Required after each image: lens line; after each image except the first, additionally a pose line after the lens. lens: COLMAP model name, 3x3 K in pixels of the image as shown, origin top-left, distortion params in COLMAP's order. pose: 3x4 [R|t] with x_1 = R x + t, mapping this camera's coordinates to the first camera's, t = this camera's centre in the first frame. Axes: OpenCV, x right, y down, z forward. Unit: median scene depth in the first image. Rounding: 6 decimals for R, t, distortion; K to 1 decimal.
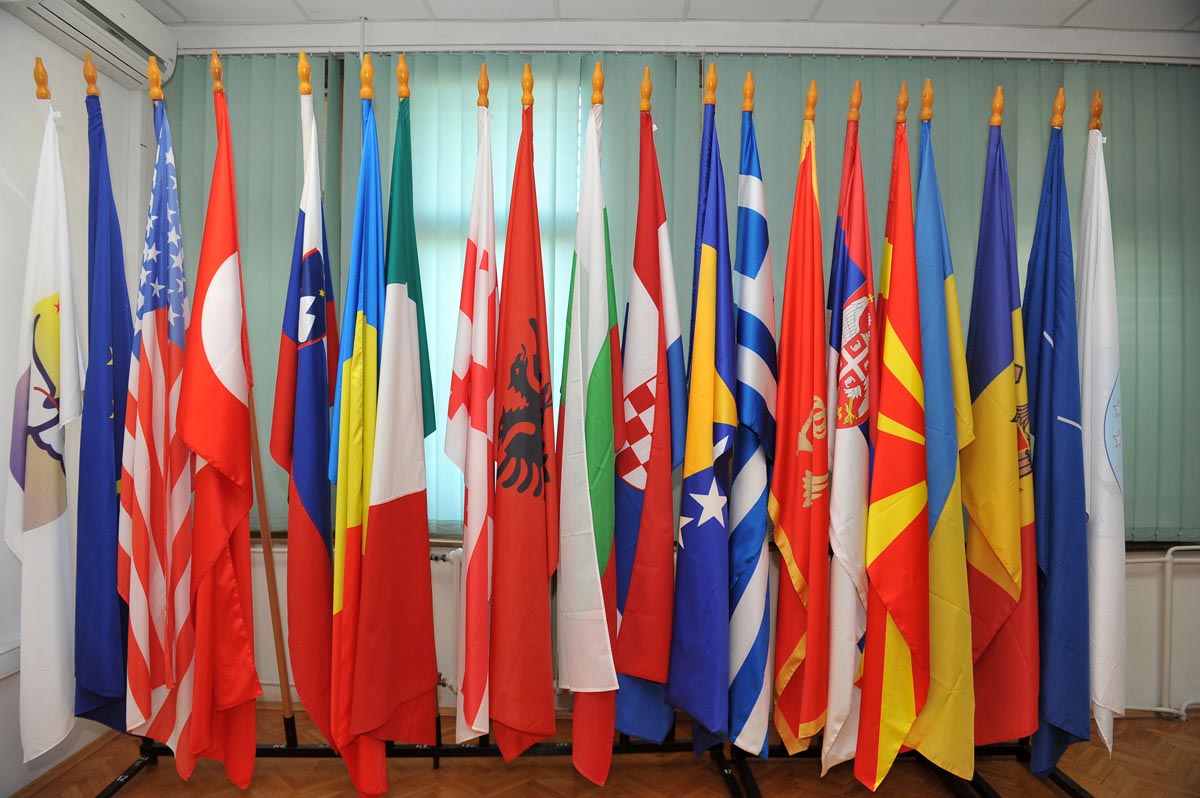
lens RADIAL K [[764.5, 0, 600.0], [0, 764.5, 399.0], [0, 0, 1]] dist [-0.046325, -0.000581]
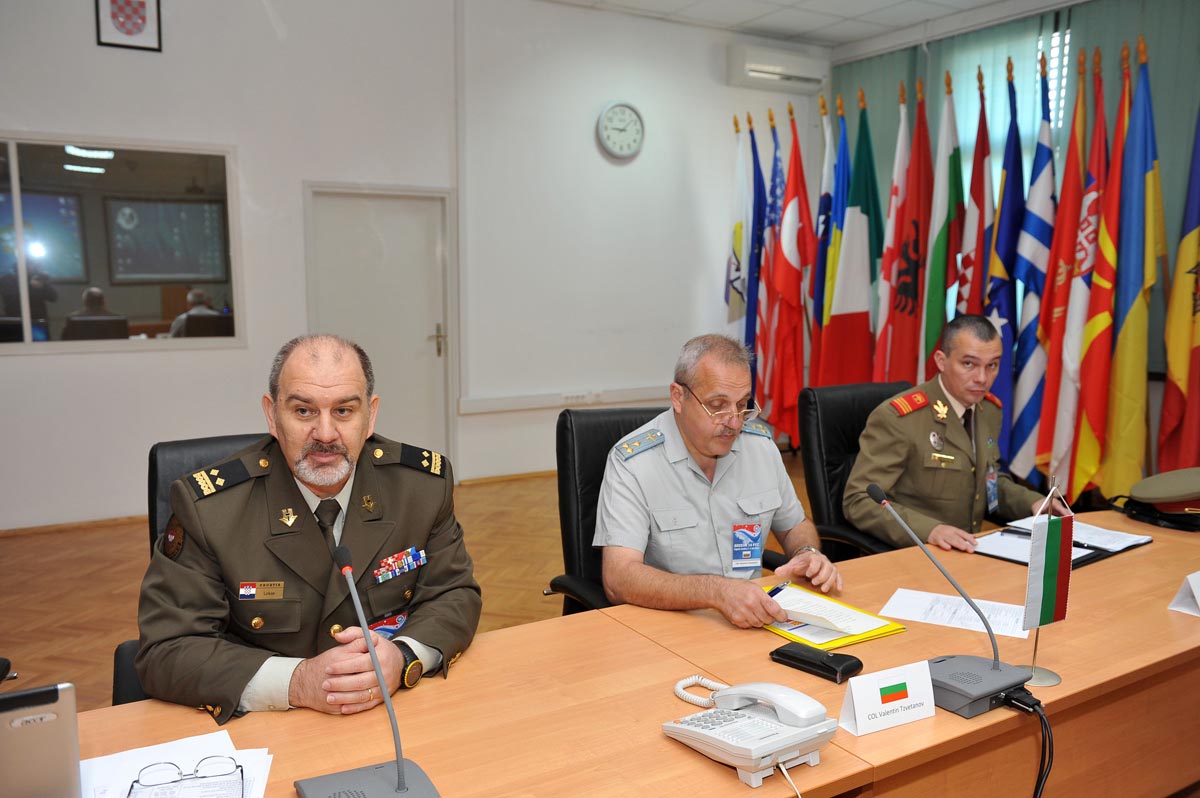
lens RADIAL K [[981.0, 0, 600.0], [0, 981.0, 399.0], [0, 0, 1]] dist [-0.003065, -0.004867]
pose [[0.529655, 0.095236, -0.842850, 1.596195], [-0.005997, 0.994072, 0.108554, 0.075252], [0.848192, -0.052442, 0.527087, -0.955192]]
